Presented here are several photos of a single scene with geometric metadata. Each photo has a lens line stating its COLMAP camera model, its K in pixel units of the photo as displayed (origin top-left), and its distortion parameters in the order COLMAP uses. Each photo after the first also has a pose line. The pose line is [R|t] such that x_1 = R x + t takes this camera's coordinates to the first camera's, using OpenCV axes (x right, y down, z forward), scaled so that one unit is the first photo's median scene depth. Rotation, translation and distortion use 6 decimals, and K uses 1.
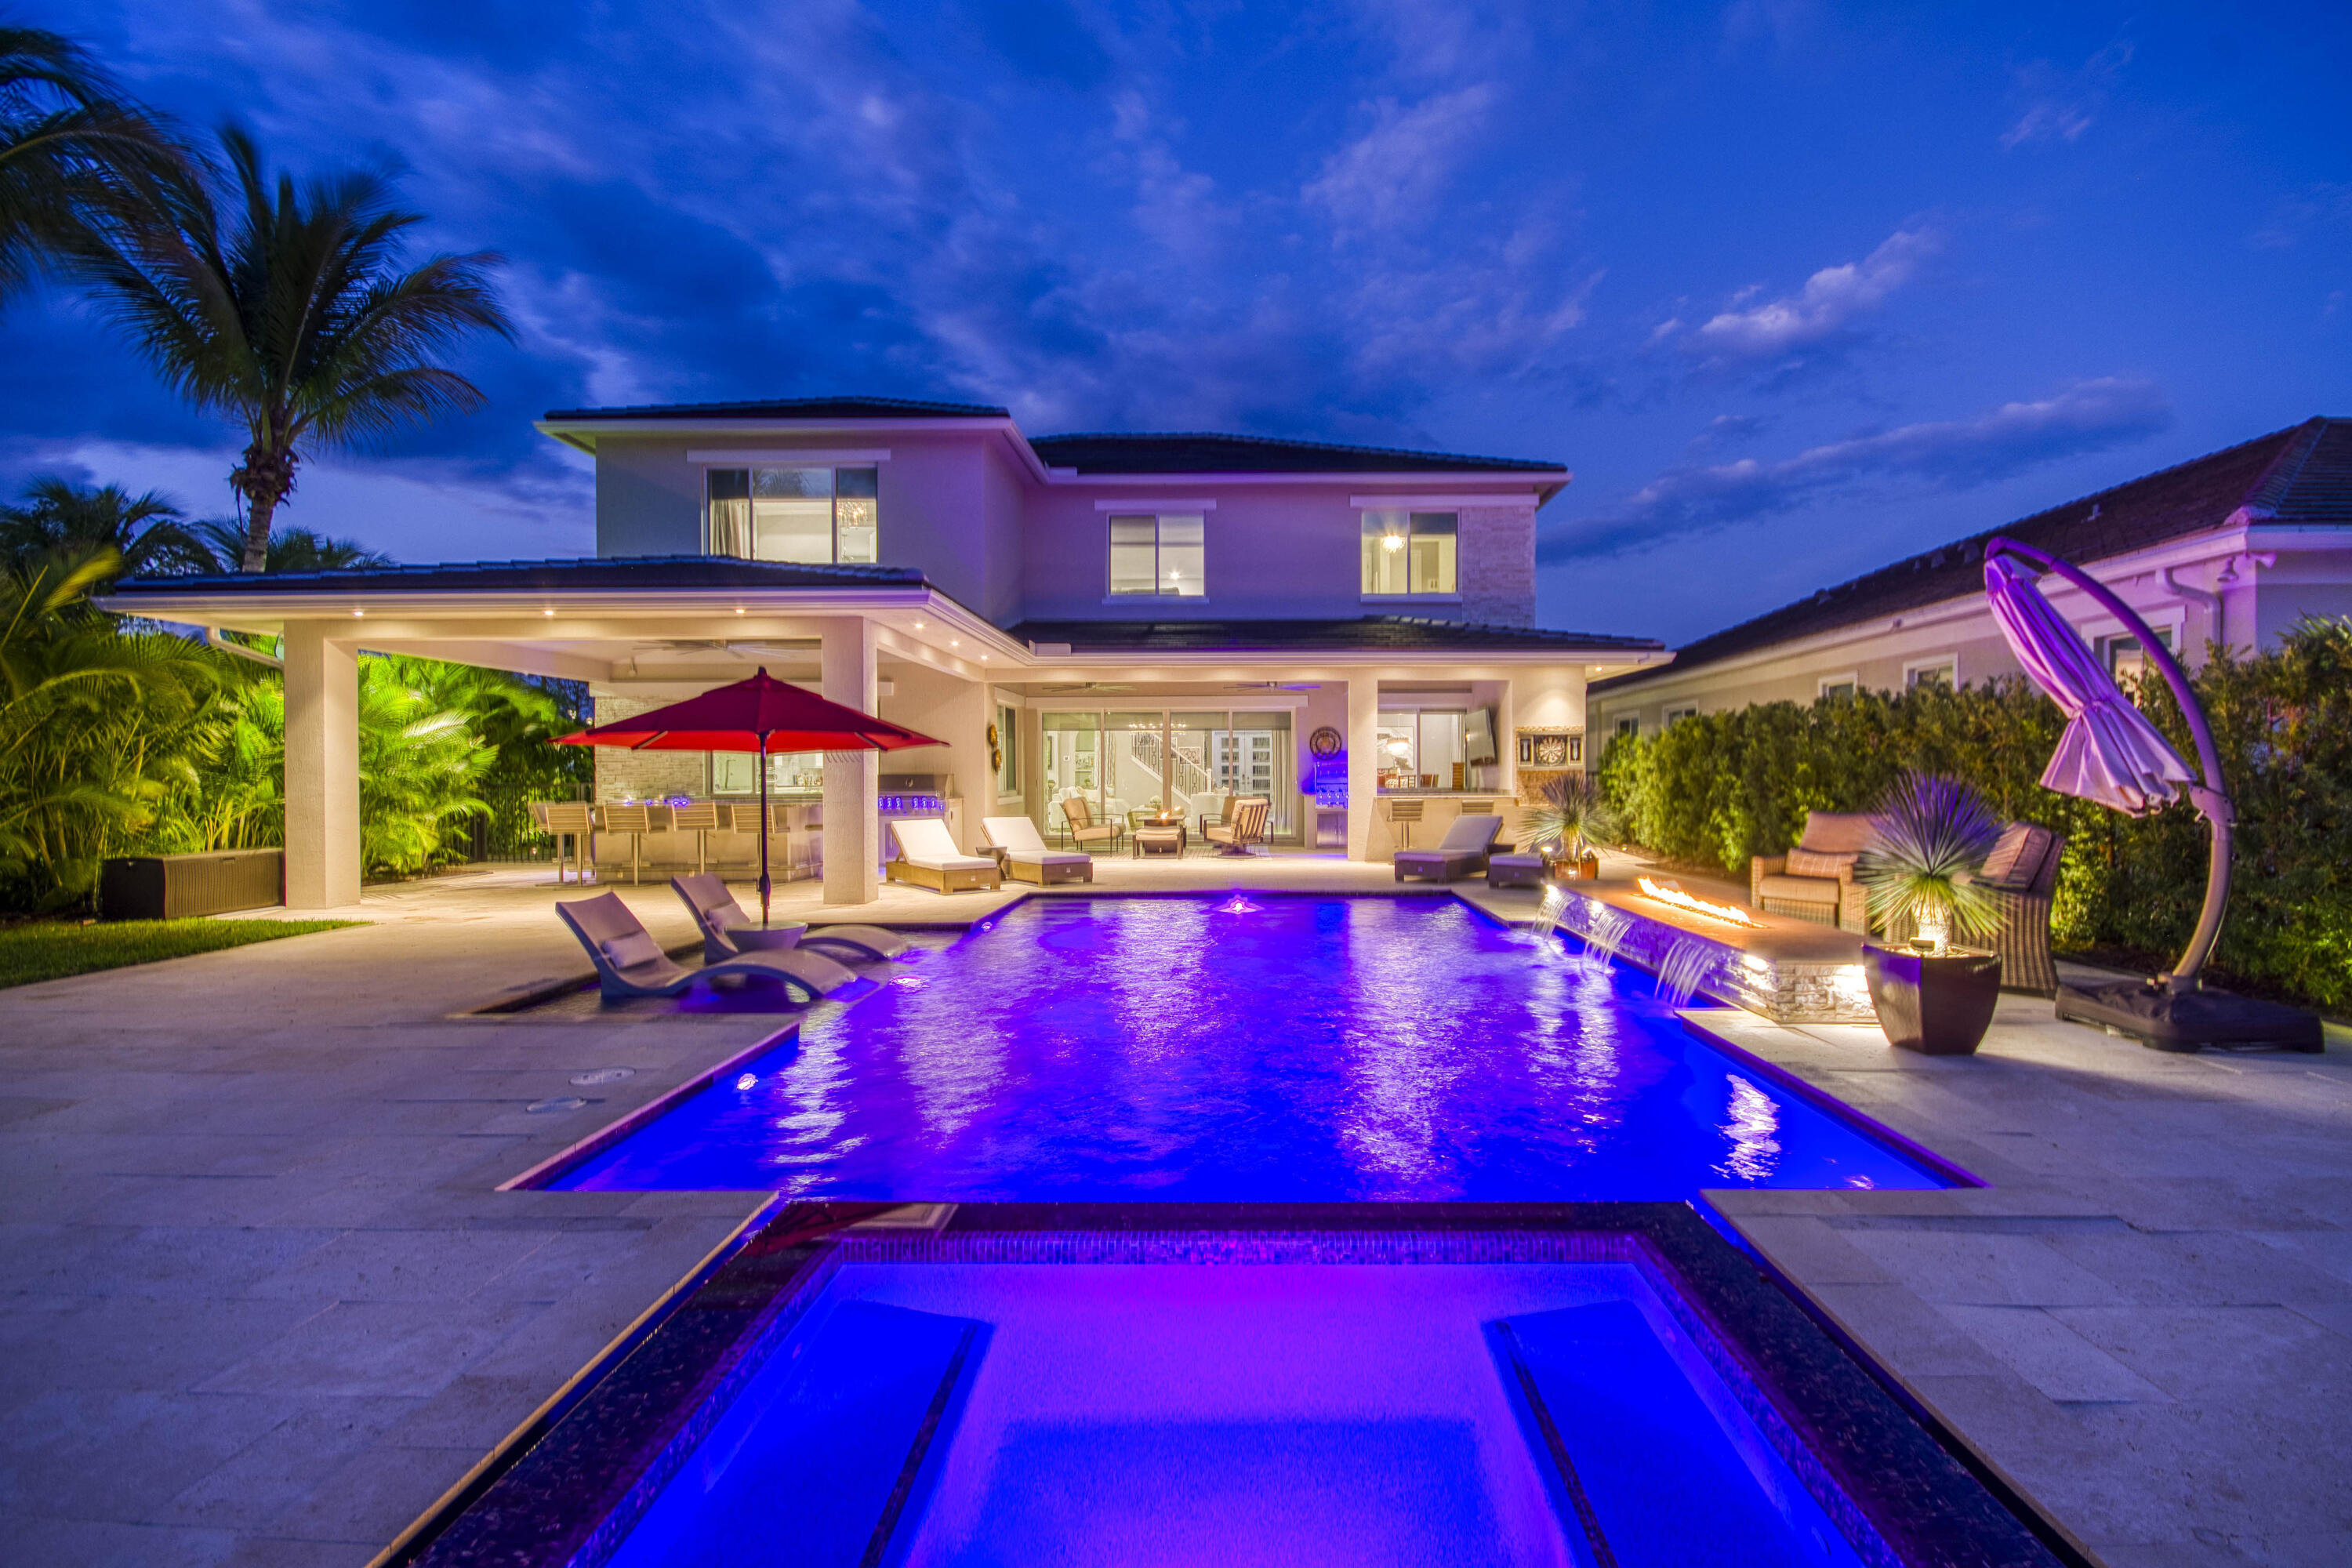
lens RADIAL K [[1051.0, 0, 1188.9], [0, 1051.0, 798.2], [0, 0, 1]] dist [0.008324, -0.003490]
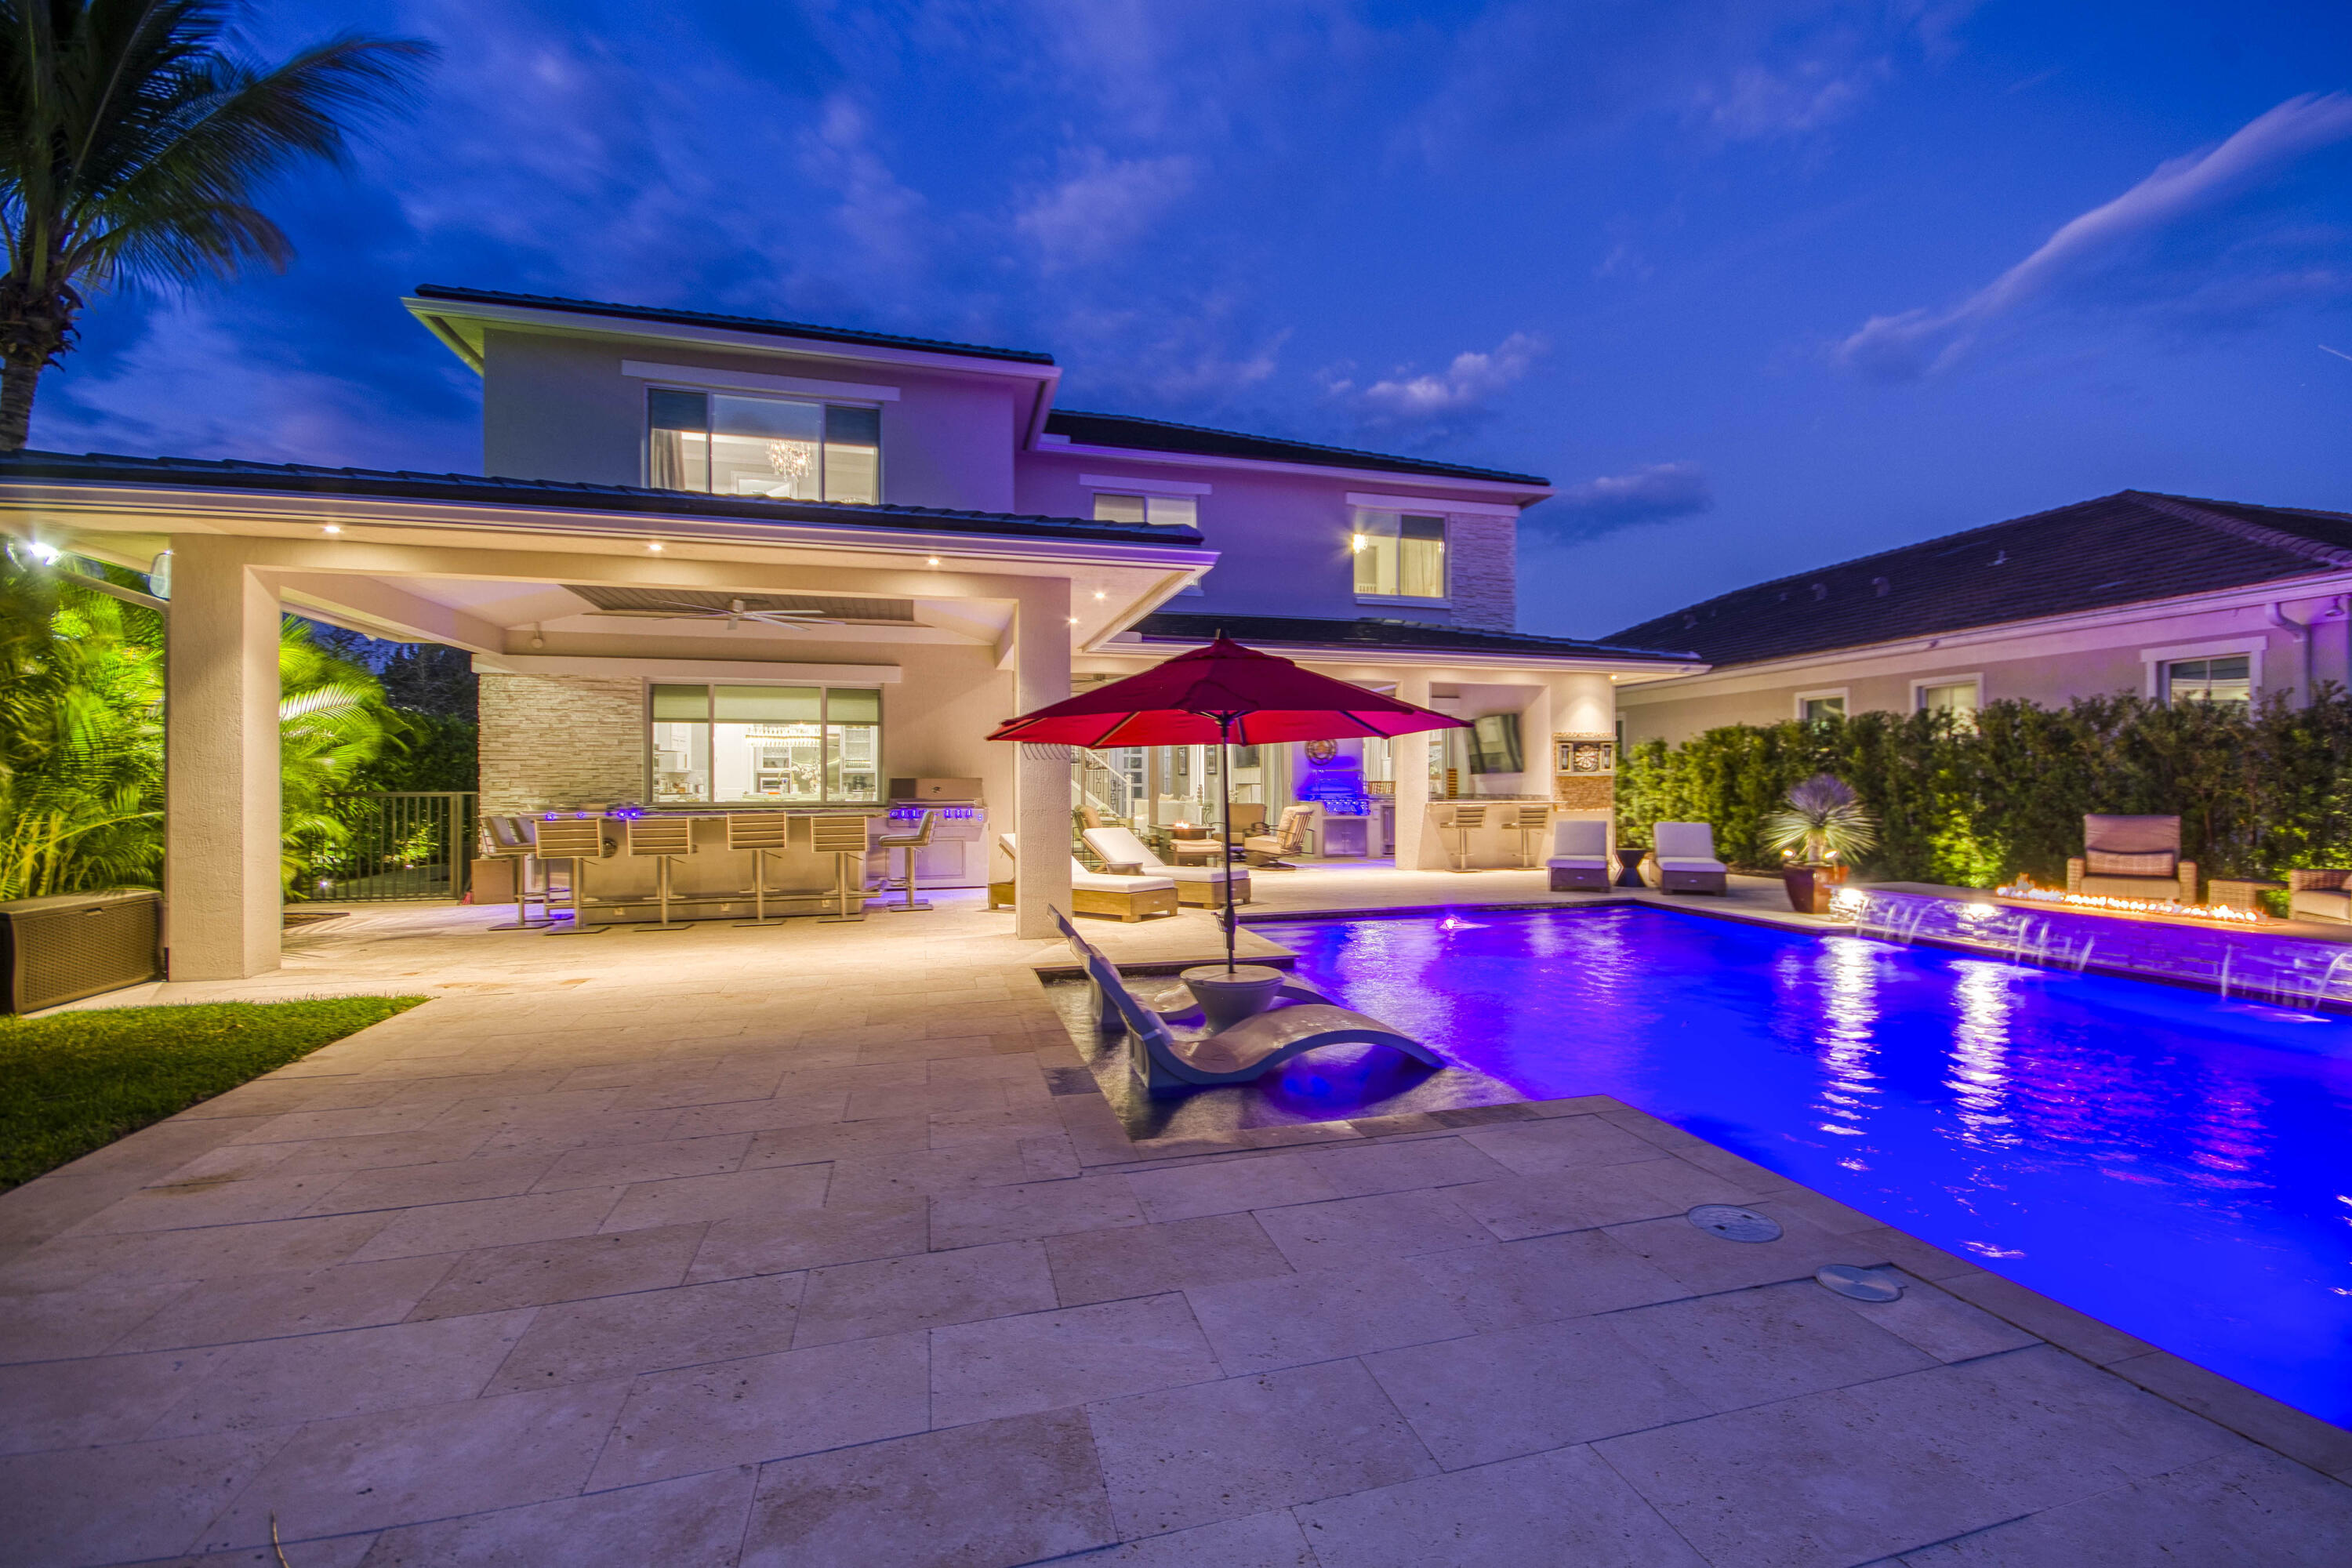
lens RADIAL K [[1027.6, 0, 1177.7], [0, 1027.6, 776.2], [0, 0, 1]] dist [-0.024124, 0.001502]
pose [[0.958220, 0.004342, 0.285998, -0.258357], [0.004247, 0.999559, -0.029403, 0.000375], [-0.286000, 0.029389, 0.957779, 0.146464]]
